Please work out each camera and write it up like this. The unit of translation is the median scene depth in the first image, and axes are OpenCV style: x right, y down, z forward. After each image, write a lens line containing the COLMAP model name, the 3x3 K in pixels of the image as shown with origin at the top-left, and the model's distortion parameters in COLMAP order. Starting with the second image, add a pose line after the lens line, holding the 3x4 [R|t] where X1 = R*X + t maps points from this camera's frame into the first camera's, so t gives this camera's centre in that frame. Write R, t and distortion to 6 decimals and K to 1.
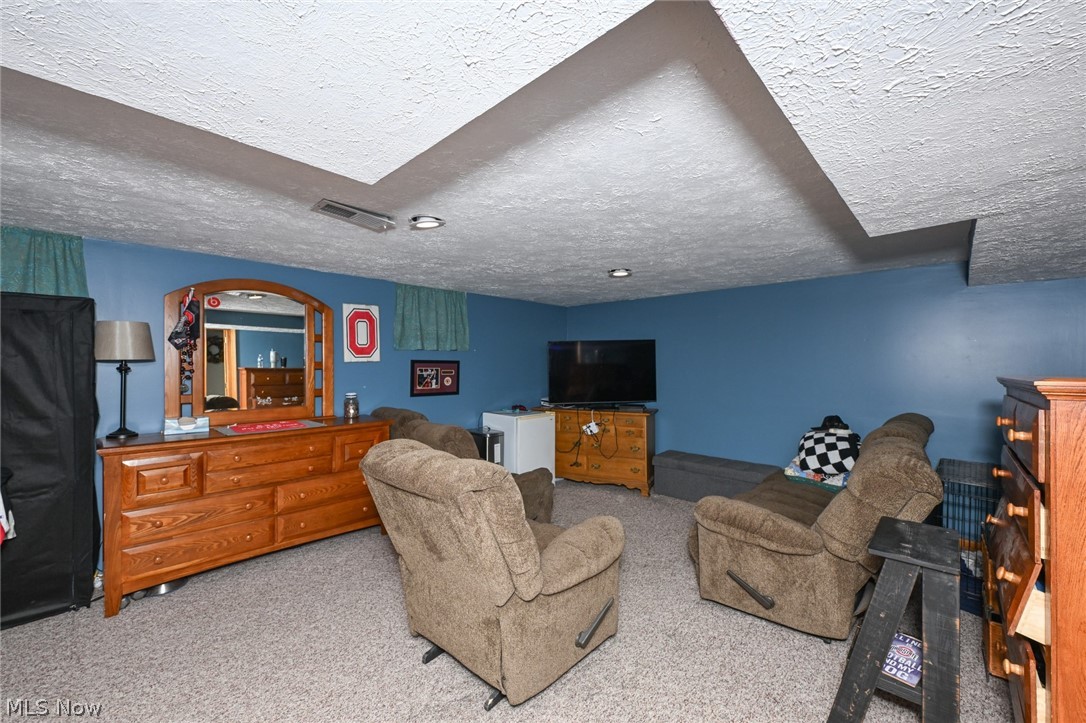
lens RADIAL K [[434.6, 0, 542.3], [0, 434.6, 366.8], [0, 0, 1]] dist [0.001009, 0.000127]
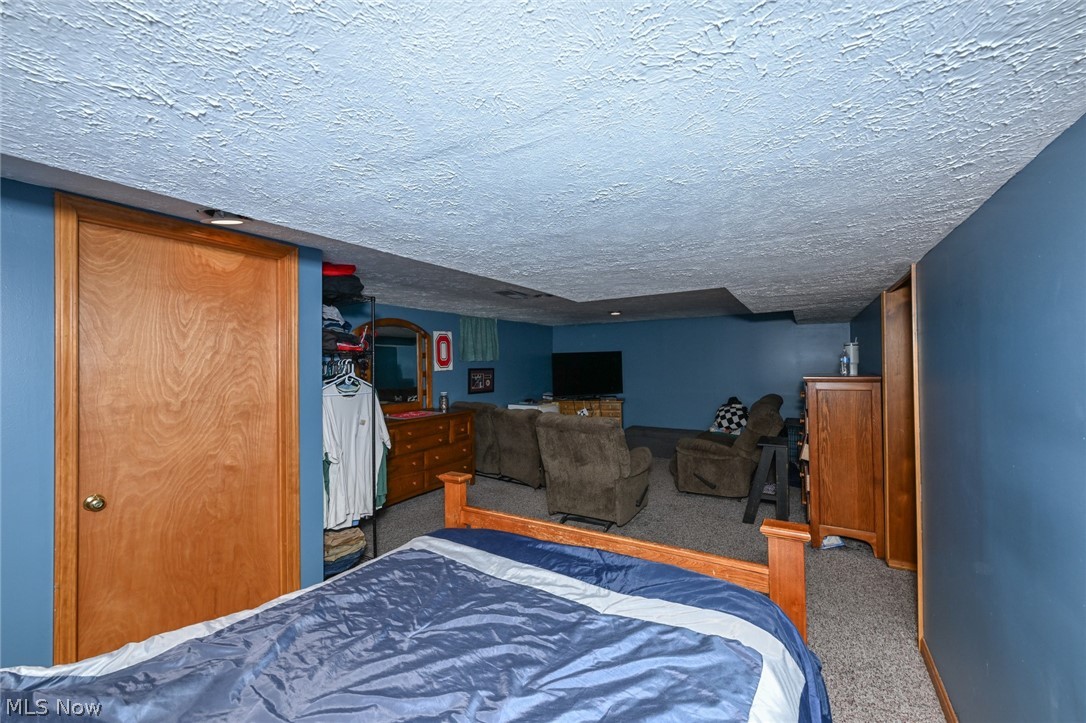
lens RADIAL K [[430.3, 0, 542.5], [0, 430.3, 362.6], [0, 0, 1]] dist [-0.001284, -0.000019]
pose [[0.977560, -0.013786, 0.210205, -0.469832], [0.015470, 0.999860, -0.006367, -0.028671], [-0.210088, 0.009476, 0.977637, -0.562454]]
